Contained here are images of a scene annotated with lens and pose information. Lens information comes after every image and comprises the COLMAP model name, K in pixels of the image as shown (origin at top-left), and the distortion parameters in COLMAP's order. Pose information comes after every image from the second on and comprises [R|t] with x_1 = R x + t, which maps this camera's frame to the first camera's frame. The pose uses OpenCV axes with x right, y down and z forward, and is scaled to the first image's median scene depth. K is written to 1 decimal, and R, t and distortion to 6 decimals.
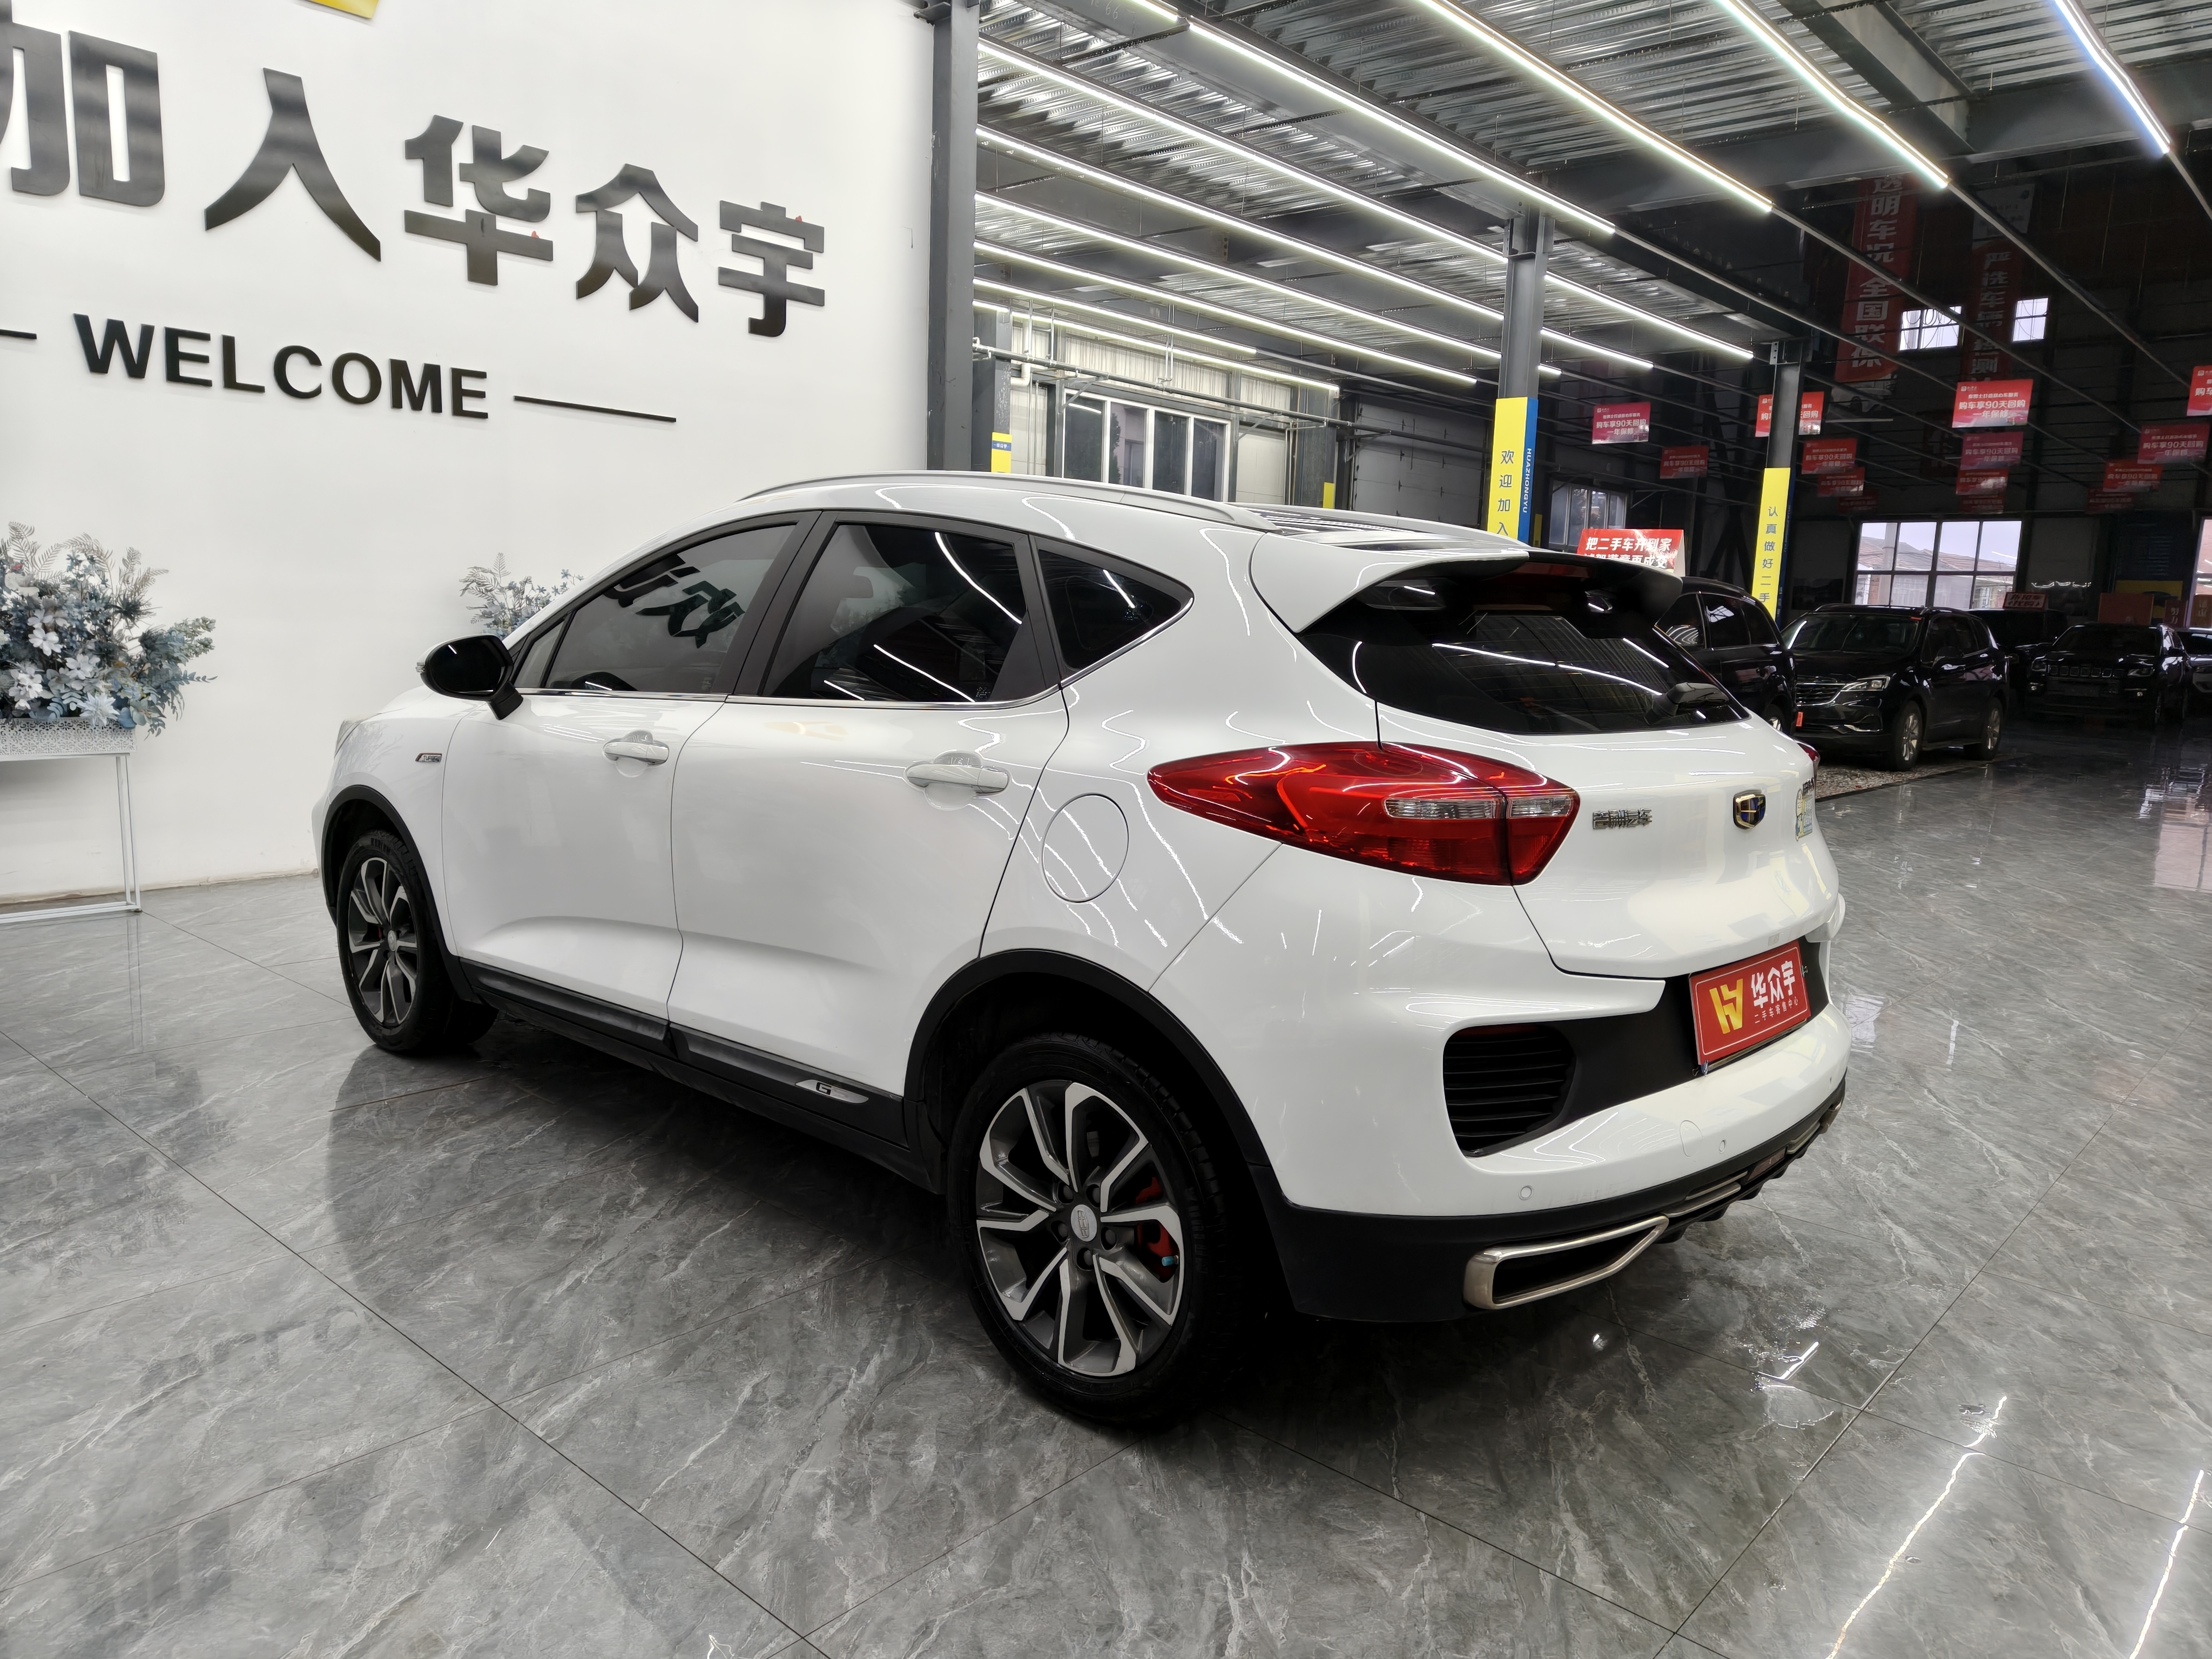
lens RADIAL K [[1541.3, 0, 1106.0], [0, 1541.3, 829.5], [0, 0, 1]] dist [0.013378, -0.001784]
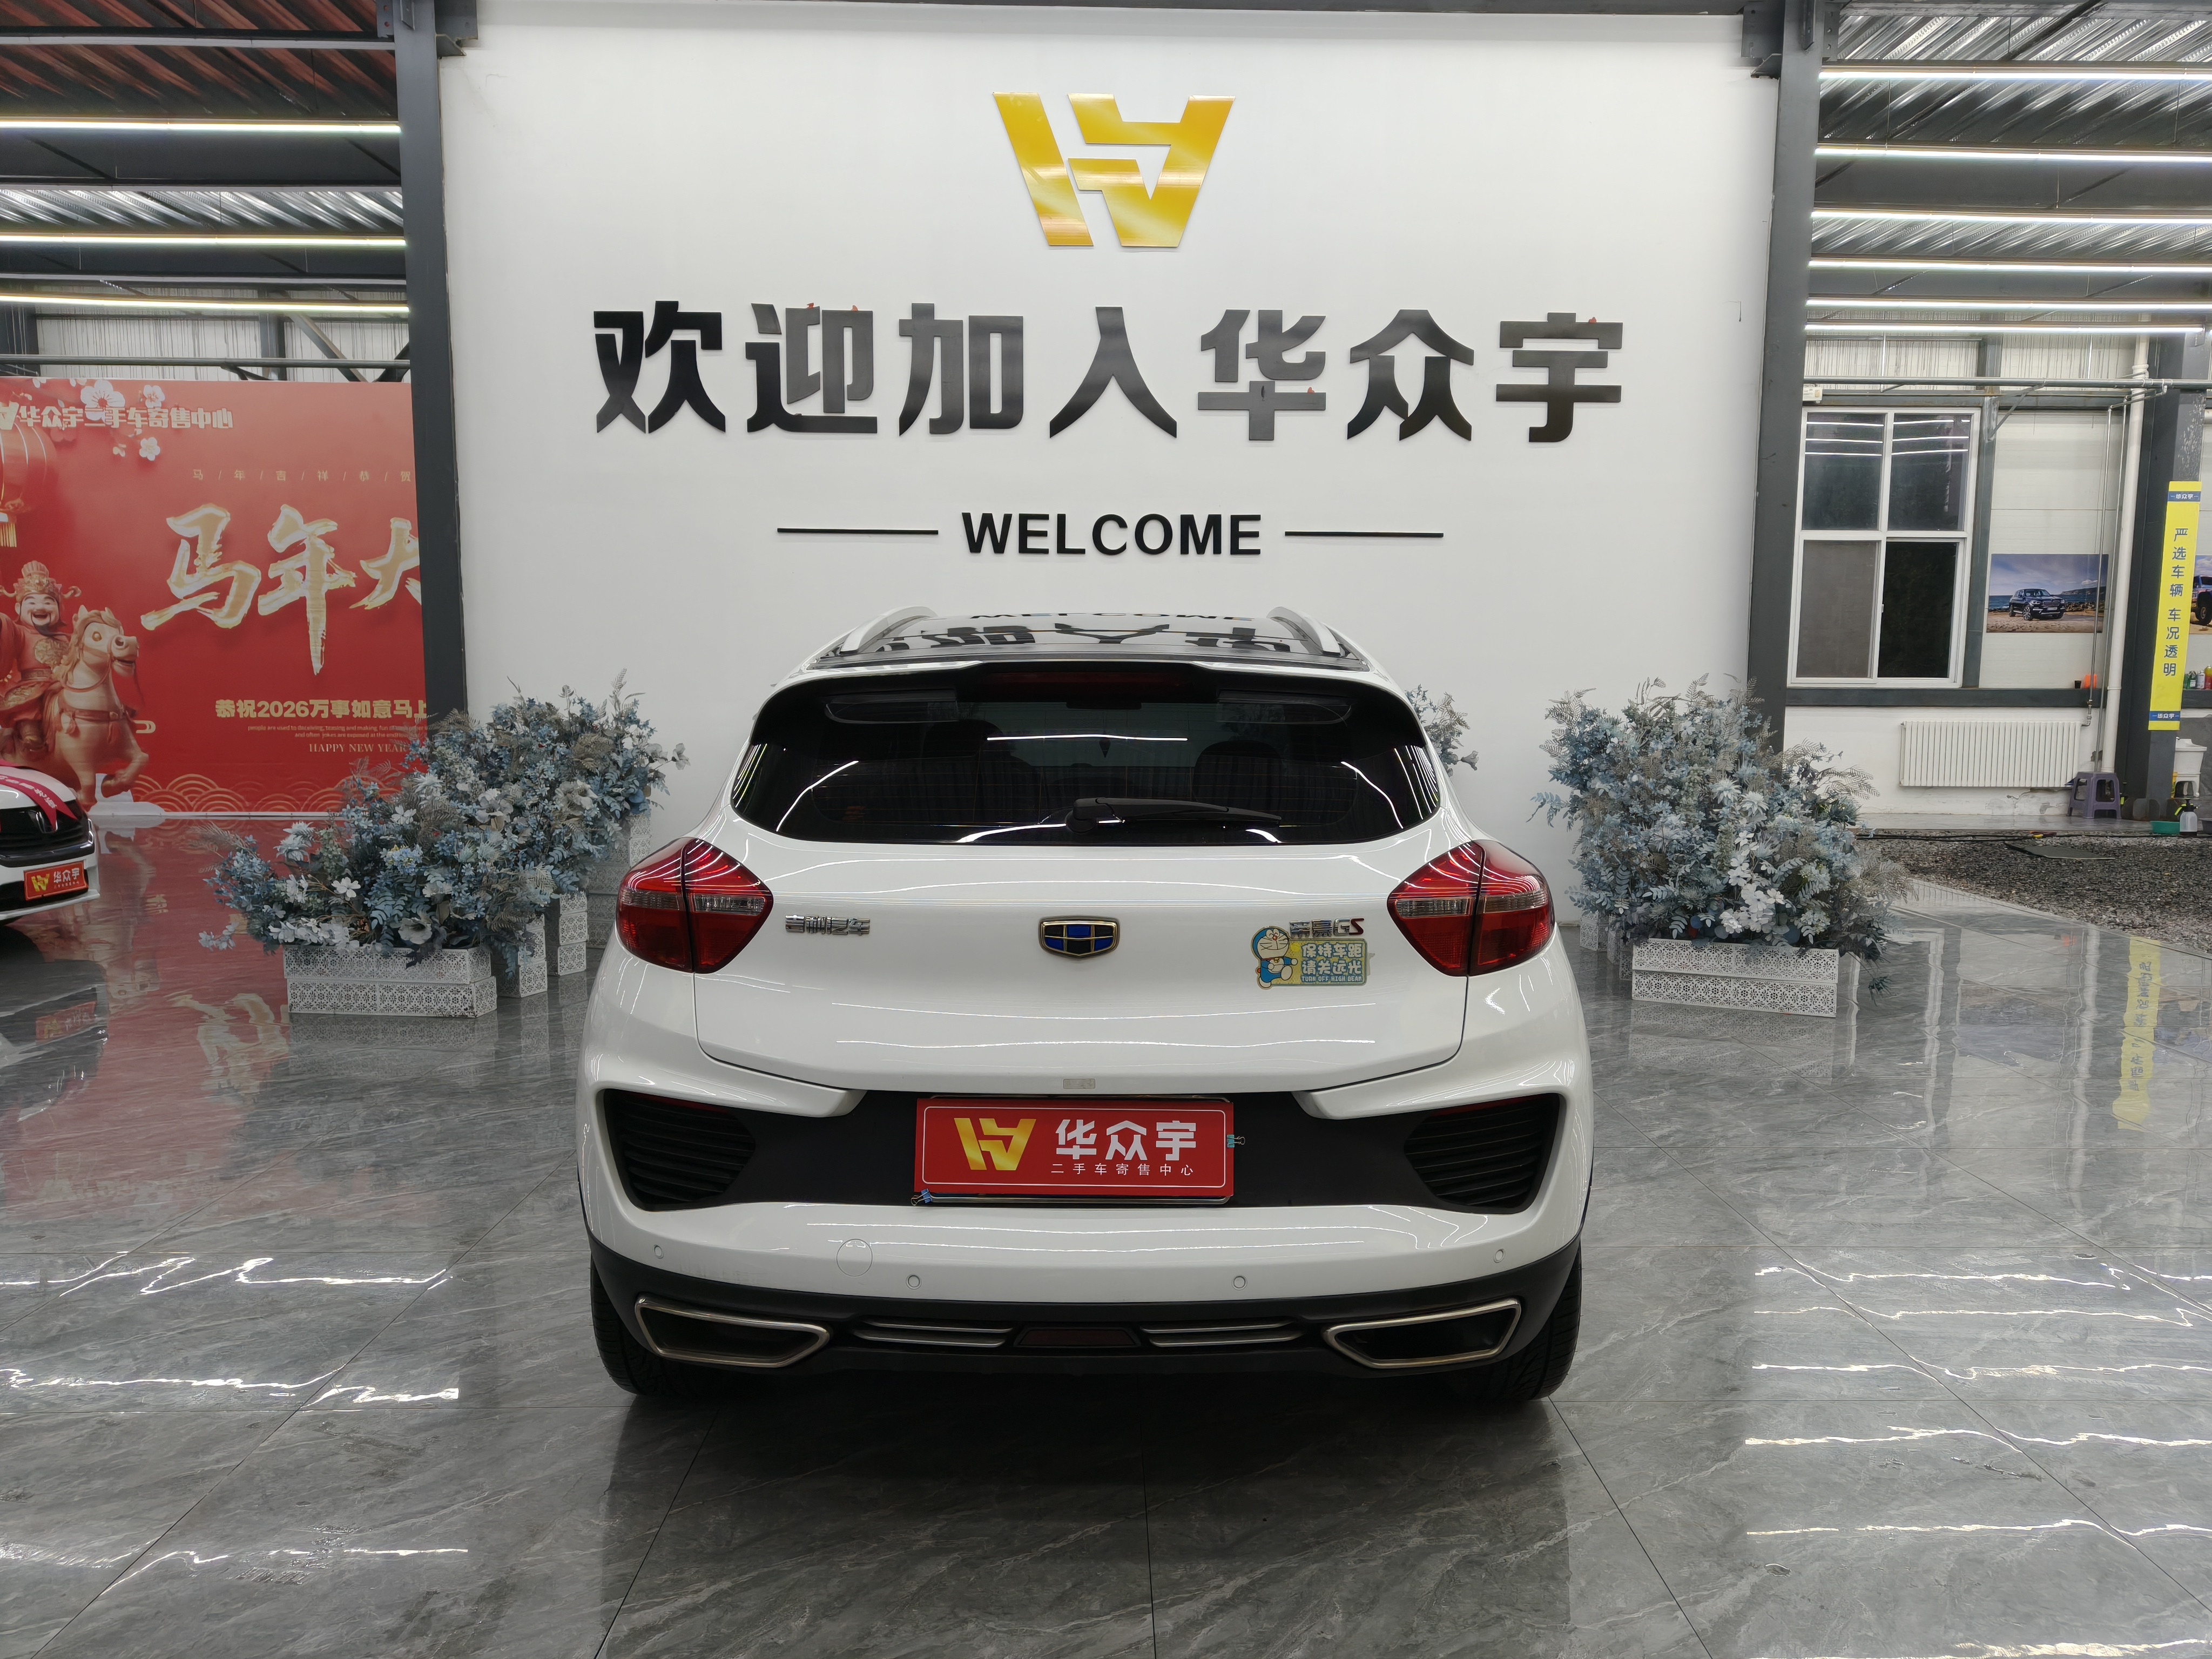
lens RADIAL K [[1534.1, 0, 1113.1], [0, 1534.1, 849.2], [0, 0, 1]] dist [0.015442, -0.004764]
pose [[0.680734, 0.050125, -0.730813, 0.441063], [-0.086076, 0.996218, -0.011849, -0.022386], [0.727456, 0.070971, 0.682474, 0.161789]]
